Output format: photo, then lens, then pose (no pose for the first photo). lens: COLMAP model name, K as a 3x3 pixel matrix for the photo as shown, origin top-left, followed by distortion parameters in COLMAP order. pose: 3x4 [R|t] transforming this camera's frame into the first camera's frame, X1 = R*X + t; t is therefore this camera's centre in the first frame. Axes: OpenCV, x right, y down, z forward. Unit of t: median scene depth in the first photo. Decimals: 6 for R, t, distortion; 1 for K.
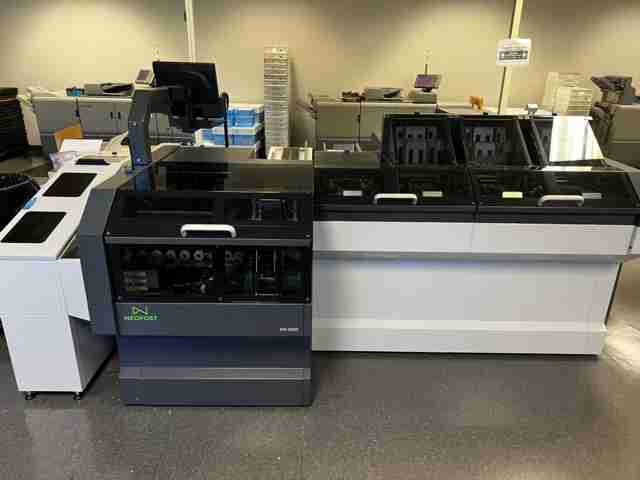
lens RADIAL K [[484.3, 0, 319.1], [0, 484.3, 237.8], [0, 0, 1]] dist [0.031965, -0.029554]
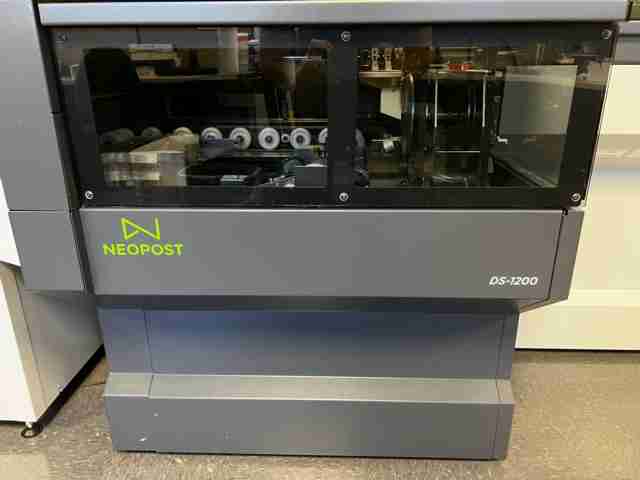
lens RADIAL K [[484.3, 0, 320.9], [0, 484.3, 242.1], [0, 0, 1]] dist [0.031965, -0.029554]
pose [[0.999197, -0.003562, -0.039920, -0.178713], [0.003030, 0.999906, -0.013373, 0.144074], [0.039964, 0.013242, 0.999113, 0.529672]]
